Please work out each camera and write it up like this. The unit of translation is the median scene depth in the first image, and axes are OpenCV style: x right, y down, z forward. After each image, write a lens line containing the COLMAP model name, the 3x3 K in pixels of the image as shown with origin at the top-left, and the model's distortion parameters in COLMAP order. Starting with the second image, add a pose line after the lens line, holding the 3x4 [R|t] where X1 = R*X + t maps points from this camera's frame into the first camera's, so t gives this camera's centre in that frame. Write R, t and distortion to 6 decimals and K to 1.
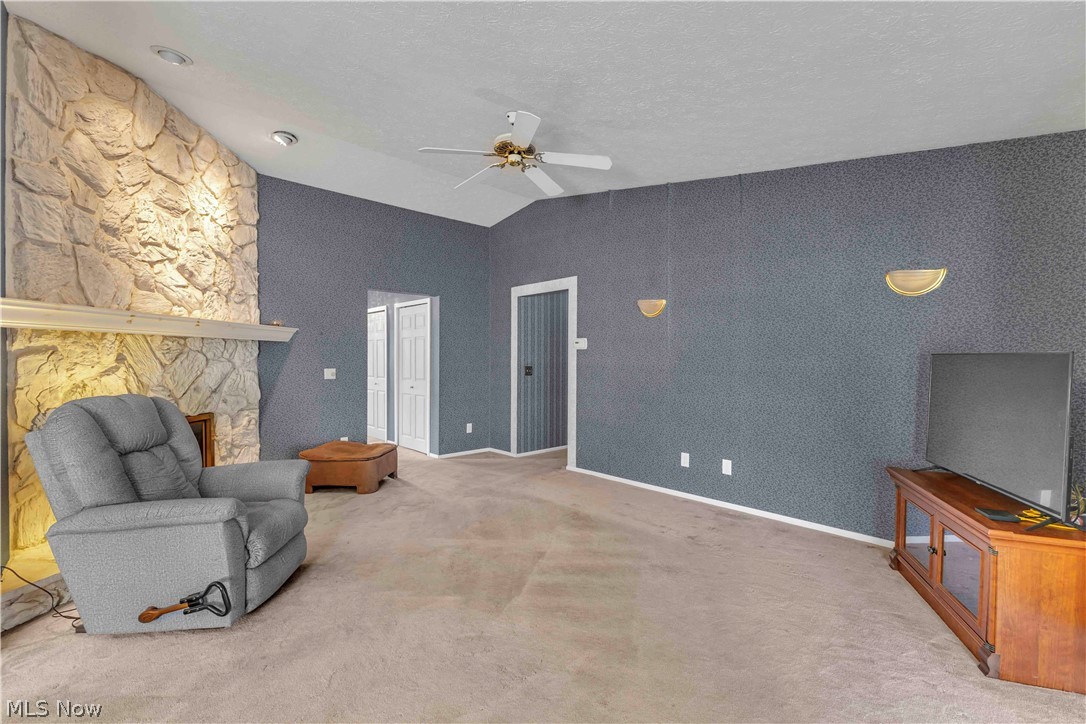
lens RADIAL K [[475.5, 0, 532.0], [0, 475.5, 364.9], [0, 0, 1]] dist [0.007201, -0.000546]
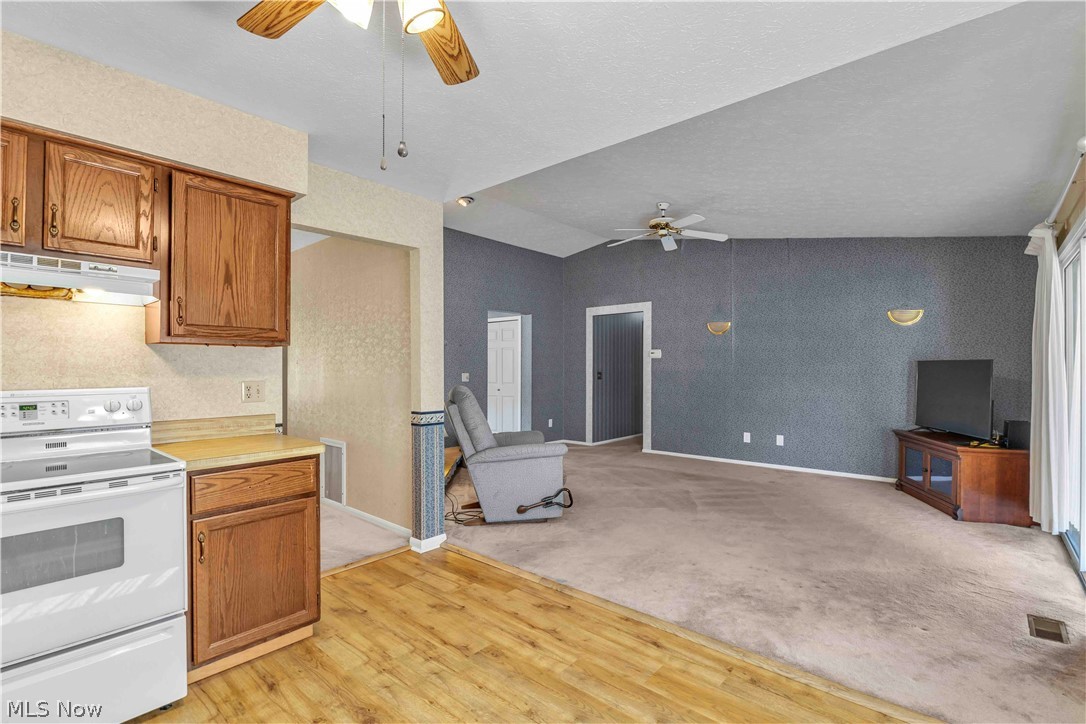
lens RADIAL K [[508.6, 0, 530.6], [0, 508.6, 366.2], [0, 0, 1]] dist [-0.000819, -0.000015]
pose [[0.993872, 0.000335, 0.110540, -0.543709], [0.001694, 0.999832, -0.018263, 0.019537], [-0.110527, 0.018338, 0.993704, -0.475999]]
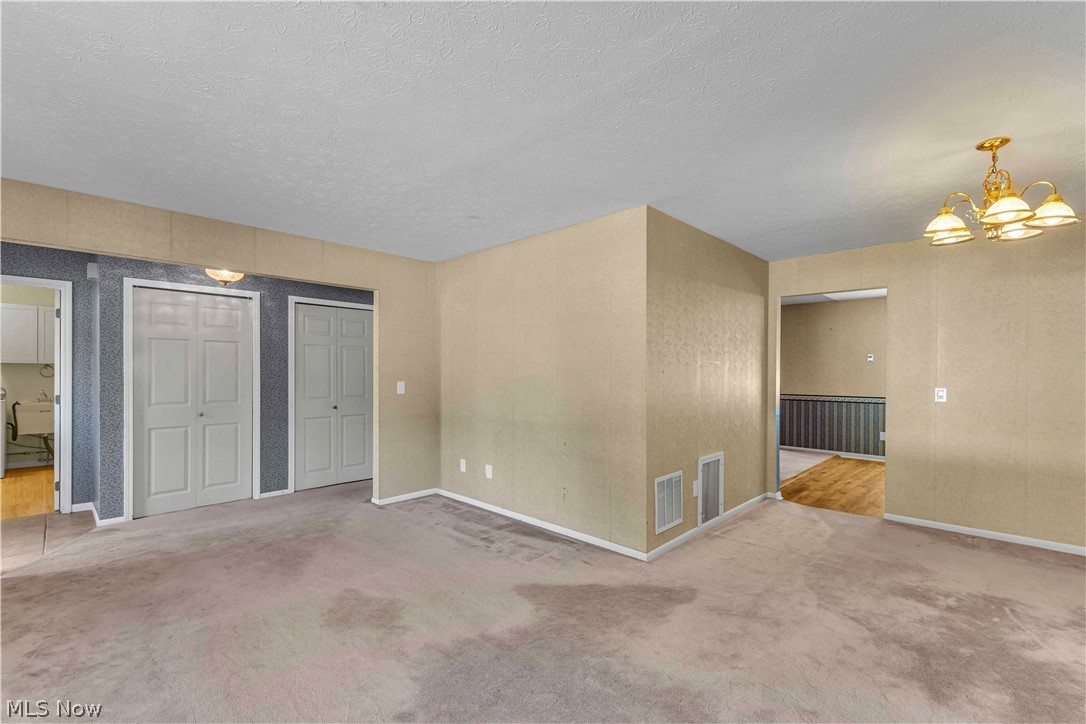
lens RADIAL K [[465.5, 0, 542.5], [0, 465.5, 372.8], [0, 0, 1]] dist [0.003054, -0.001112]
pose [[-0.074224, -0.000981, 0.997241, -1.906450], [0.013951, 0.999901, 0.002022, -0.025406], [-0.997144, 0.014062, -0.074202, 1.246313]]
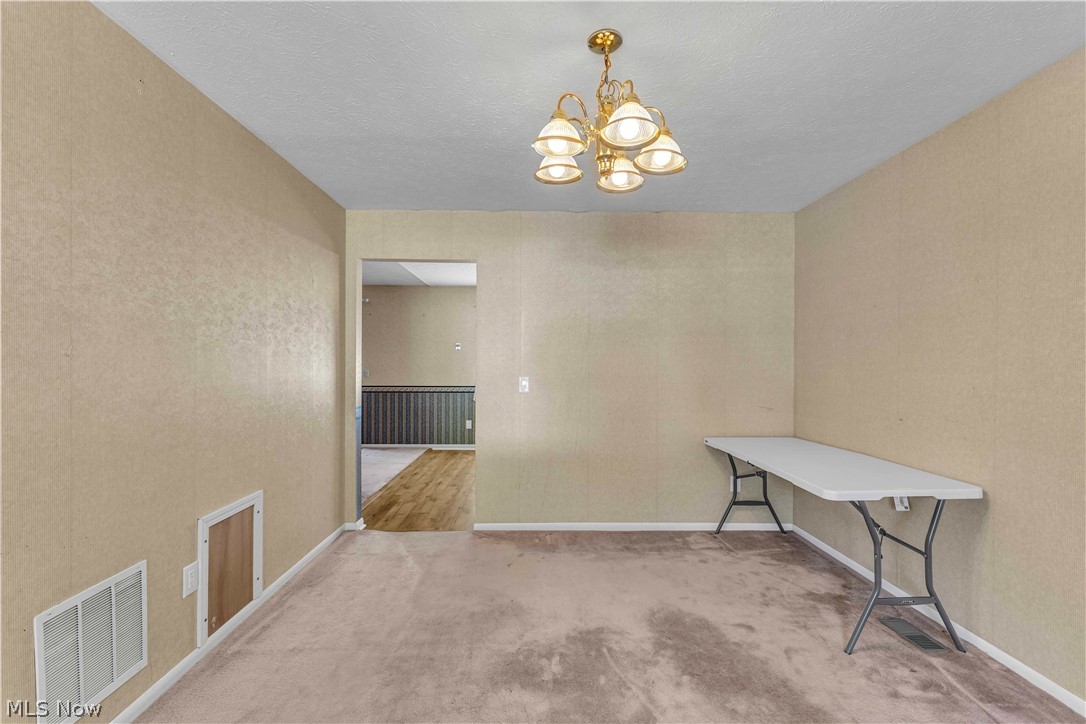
lens RADIAL K [[475.5, 0, 532.0], [0, 475.5, 364.9], [0, 0, 1]] dist [0.007201, -0.000546]
pose [[-0.748989, -0.003182, 0.662575, -1.588955], [0.009982, 0.999821, 0.016086, -0.016798], [-0.662507, 0.018662, -0.748823, 0.999329]]
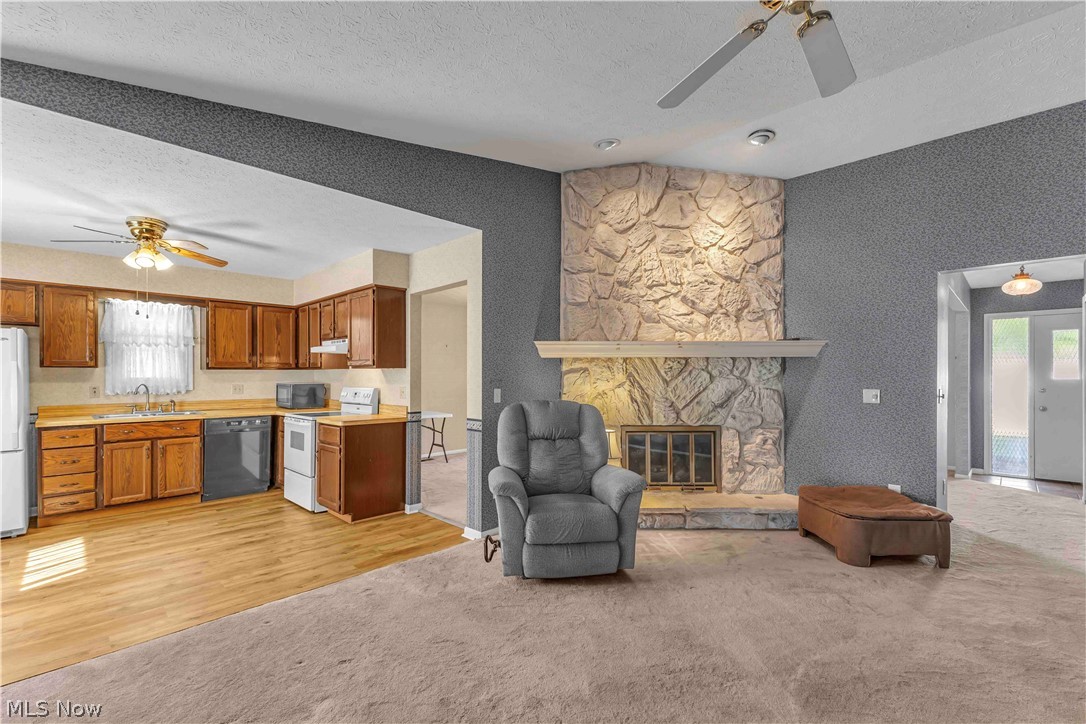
lens RADIAL K [[465.5, 0, 542.5], [0, 465.5, 372.8], [0, 0, 1]] dist [0.003054, -0.001112]
pose [[0.072779, -0.003983, -0.997340, 0.384812], [-0.014710, 0.999879, -0.005066, -0.010061], [0.997240, 0.015039, 0.072712, 0.568857]]
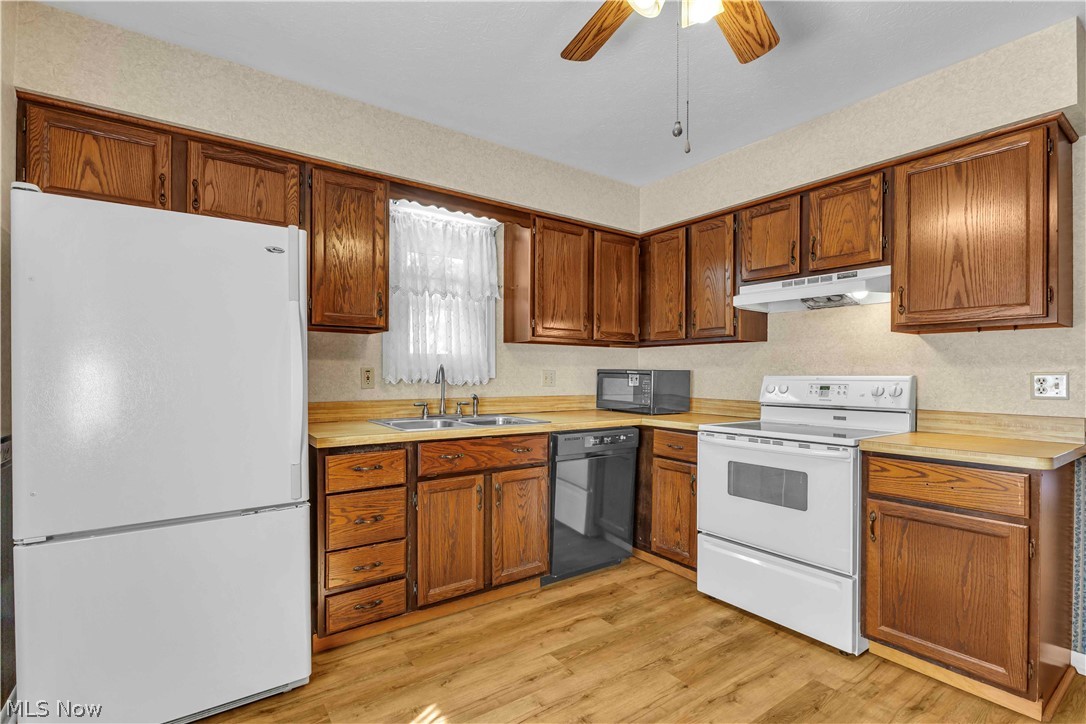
lens RADIAL K [[493.4, 0, 545.3], [0, 493.4, 375.5], [0, 0, 1]] dist [-0.006508, -0.000546]
pose [[-0.100446, 0.002989, -0.994938, -0.260213], [-0.022026, 0.999744, 0.005227, 0.039795], [0.994699, 0.022440, -0.100355, -0.211583]]
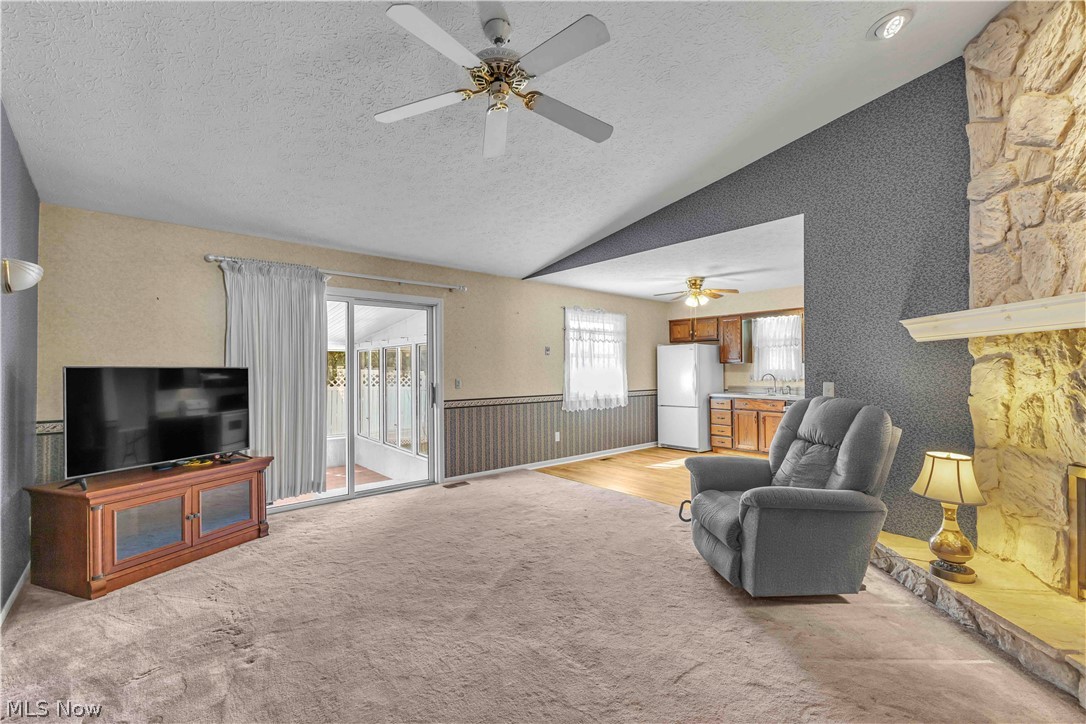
lens RADIAL K [[465.5, 0, 542.5], [0, 465.5, 372.8], [0, 0, 1]] dist [0.003054, -0.001112]
pose [[-0.999948, 0.007605, 0.006855, -0.081884], [0.007747, 0.999749, 0.021023, -0.019626], [-0.006694, 0.021075, -0.999755, 1.450967]]
